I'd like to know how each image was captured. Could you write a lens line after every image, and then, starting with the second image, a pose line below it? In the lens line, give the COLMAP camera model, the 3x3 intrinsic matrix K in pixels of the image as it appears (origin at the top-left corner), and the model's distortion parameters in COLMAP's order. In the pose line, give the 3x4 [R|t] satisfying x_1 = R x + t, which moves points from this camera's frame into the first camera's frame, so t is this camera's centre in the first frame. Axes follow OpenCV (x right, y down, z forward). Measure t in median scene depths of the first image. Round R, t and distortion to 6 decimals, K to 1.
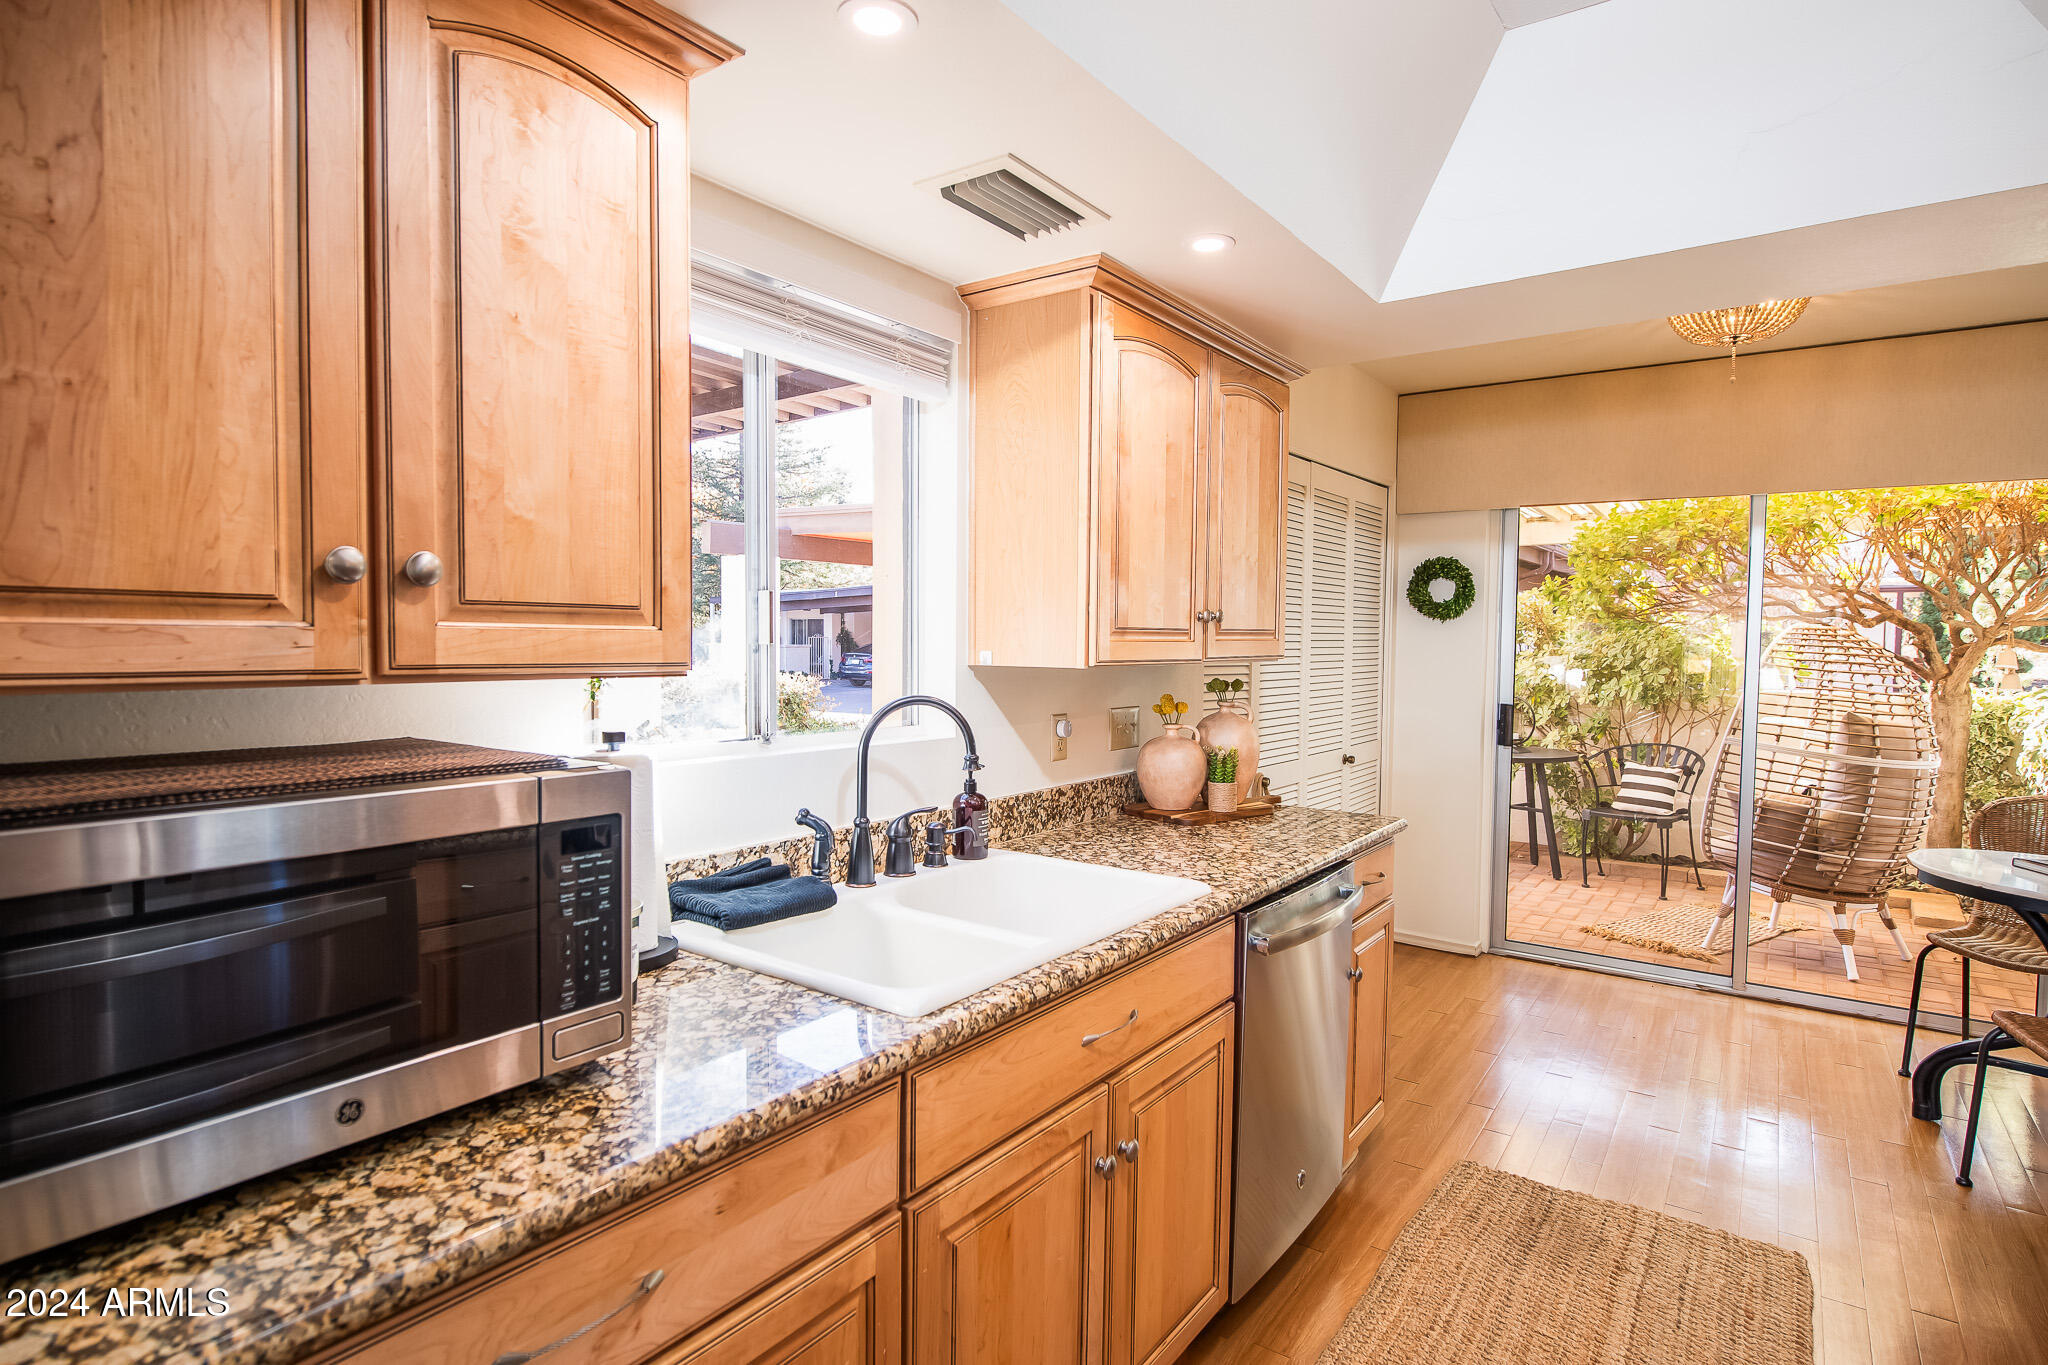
lens RADIAL K [[1069.9, 0, 1000.7], [0, 1069.9, 684.7], [0, 0, 1]] dist [-0.004637, -0.000630]
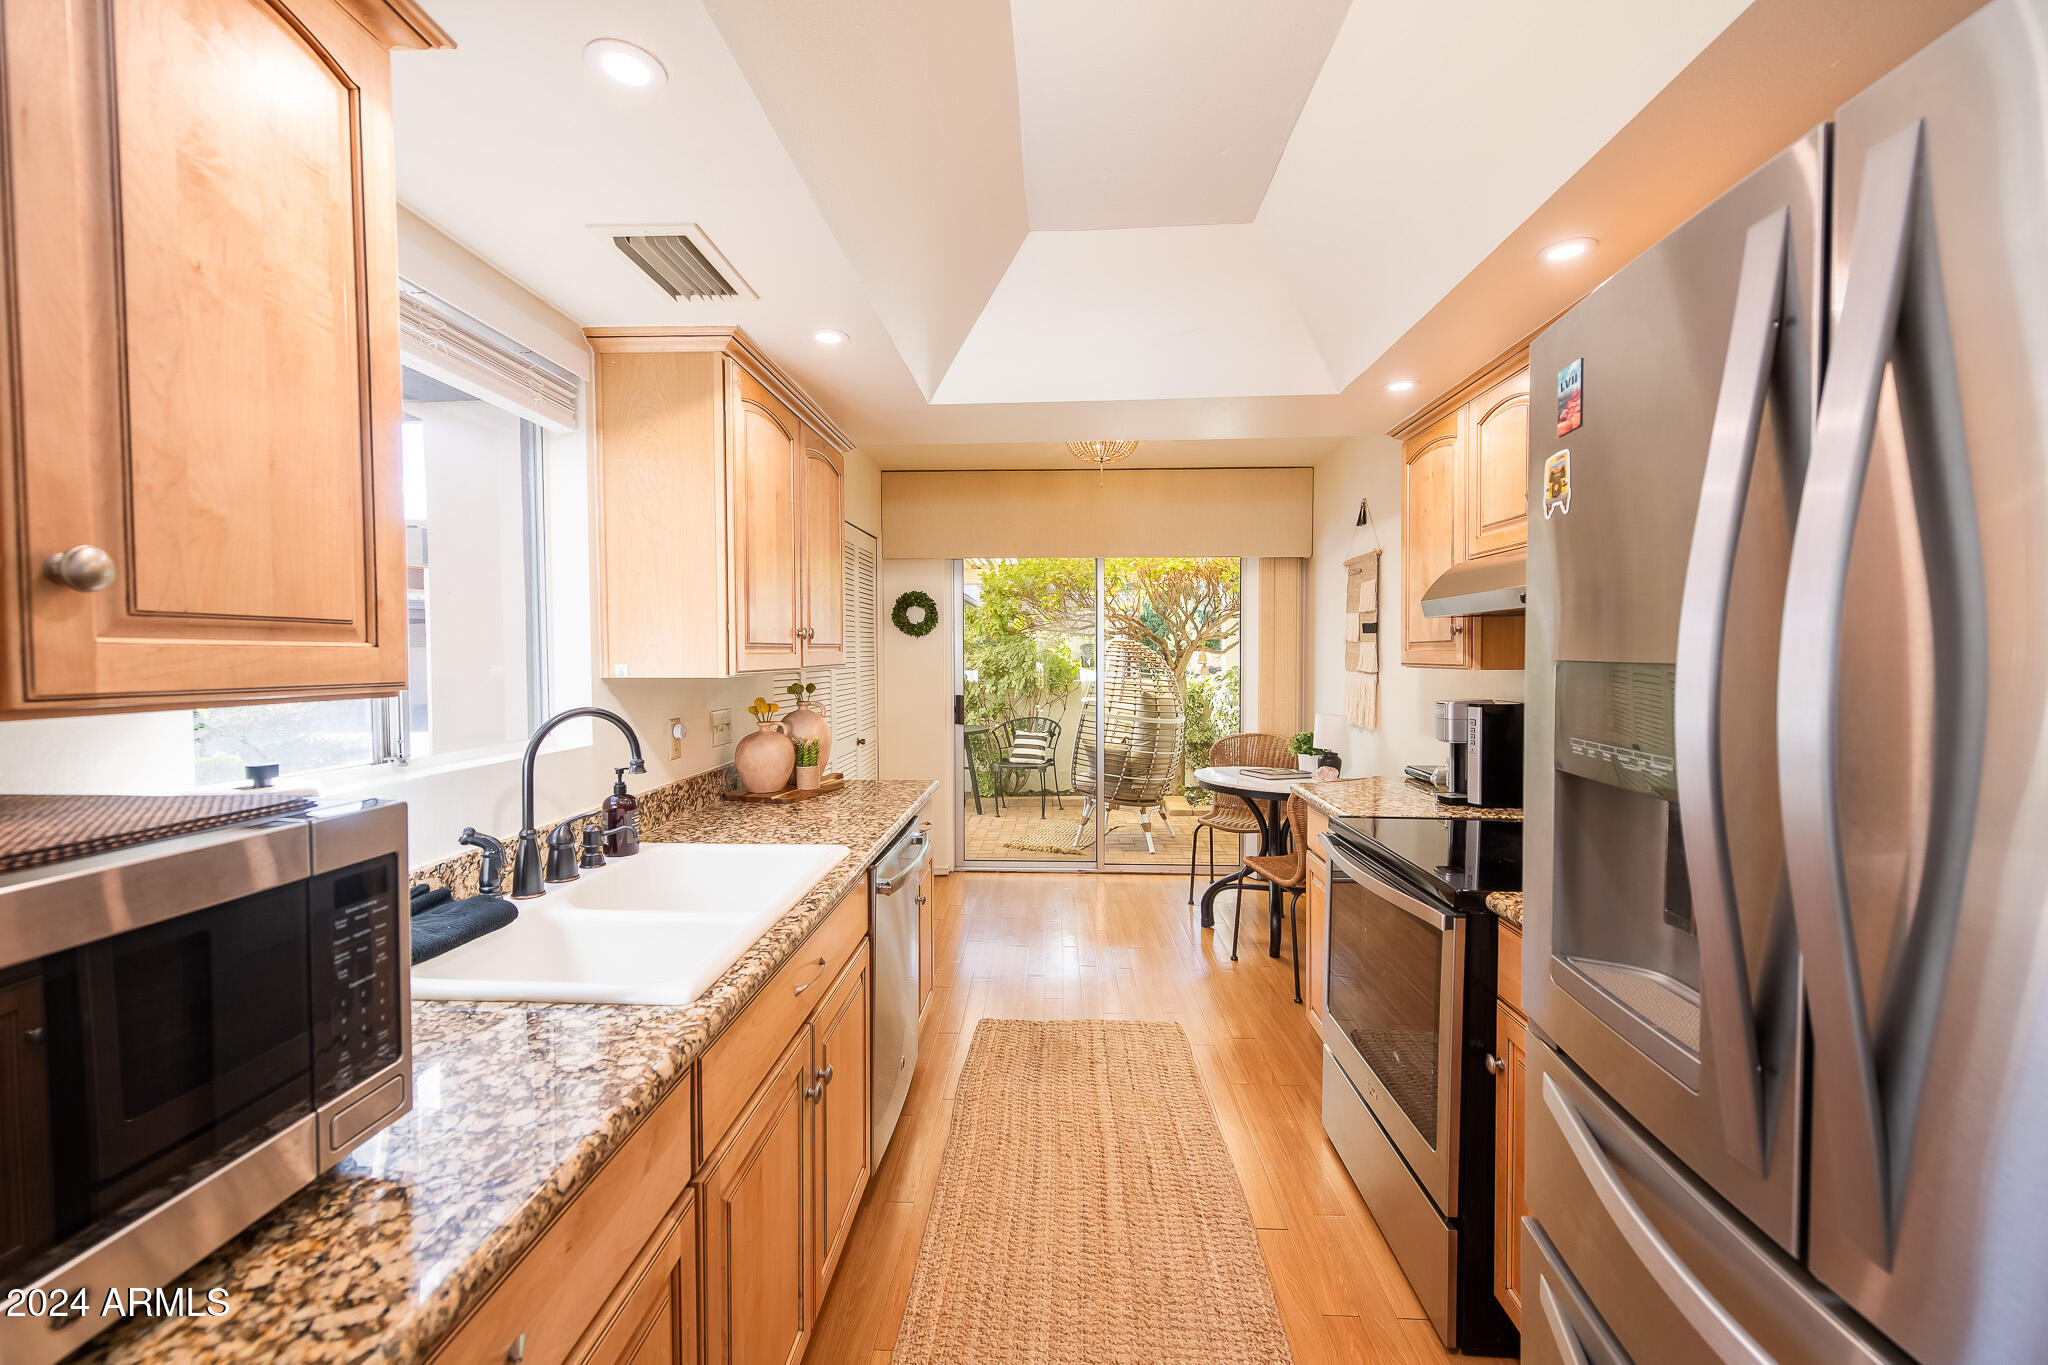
lens RADIAL K [[830.0, 0, 1028.6], [0, 830.0, 676.5], [0, 0, 1]] dist [0.000409, -0.000536]
pose [[0.827398, -0.027749, 0.560930, -0.156165], [0.034693, 0.999397, -0.001733, -0.003403], [-0.560544, 0.020894, 0.827861, 0.064719]]
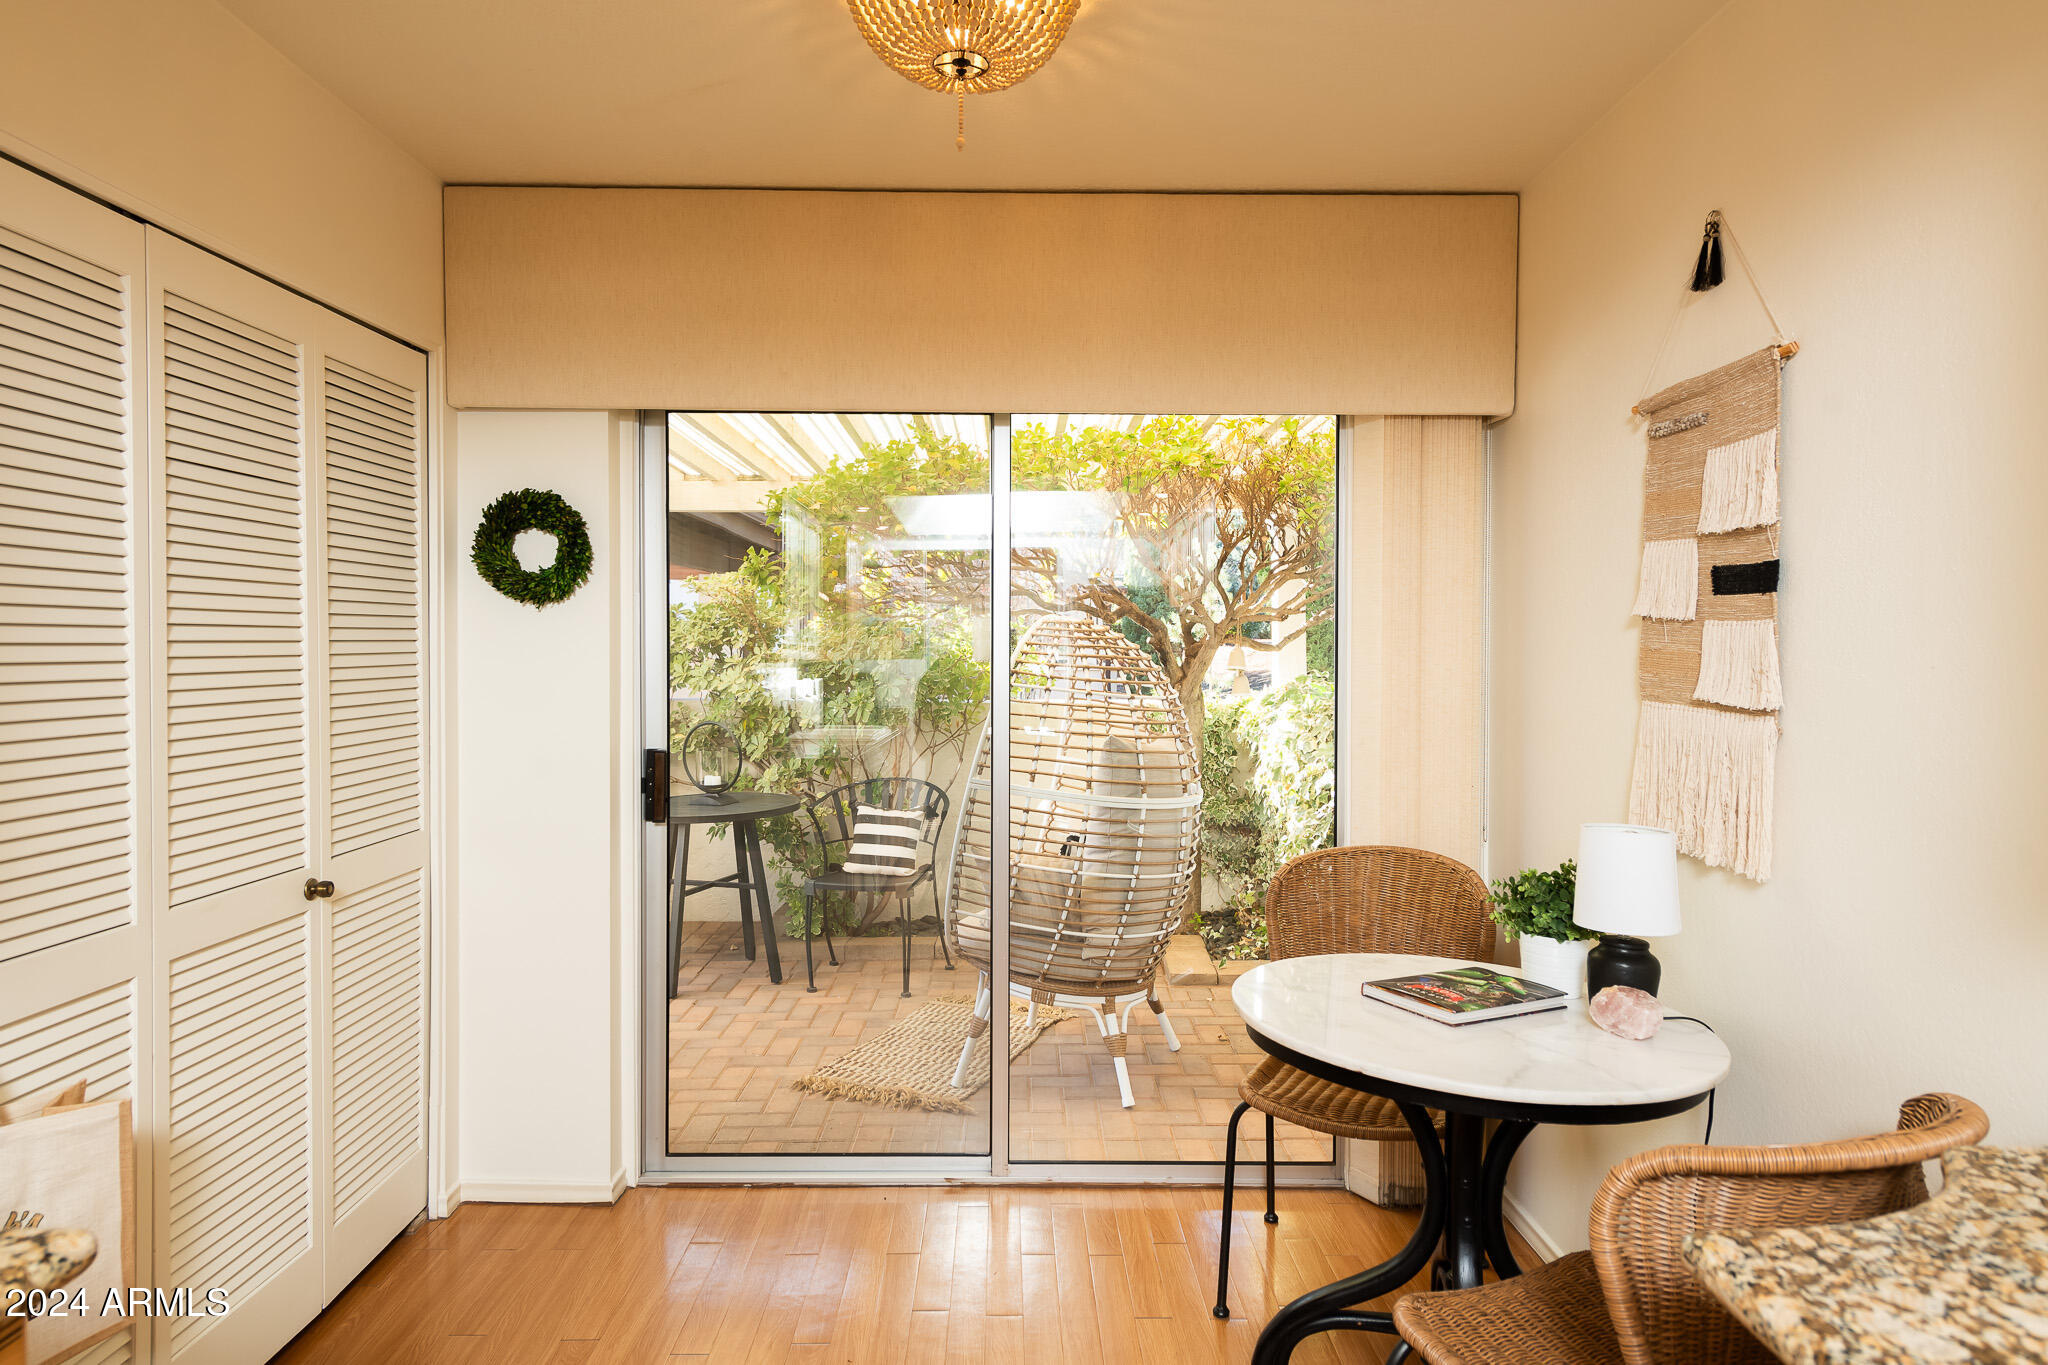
lens RADIAL K [[1238.2, 0, 1024.0], [0, 1238.2, 682.5], [0, 0, 1]] dist [0.034882, 0.000035]
pose [[0.800809, -0.025407, 0.598381, 0.496175], [0.031886, 0.999491, -0.000235, -0.025640], [-0.598071, 0.019268, 0.801212, 0.729005]]
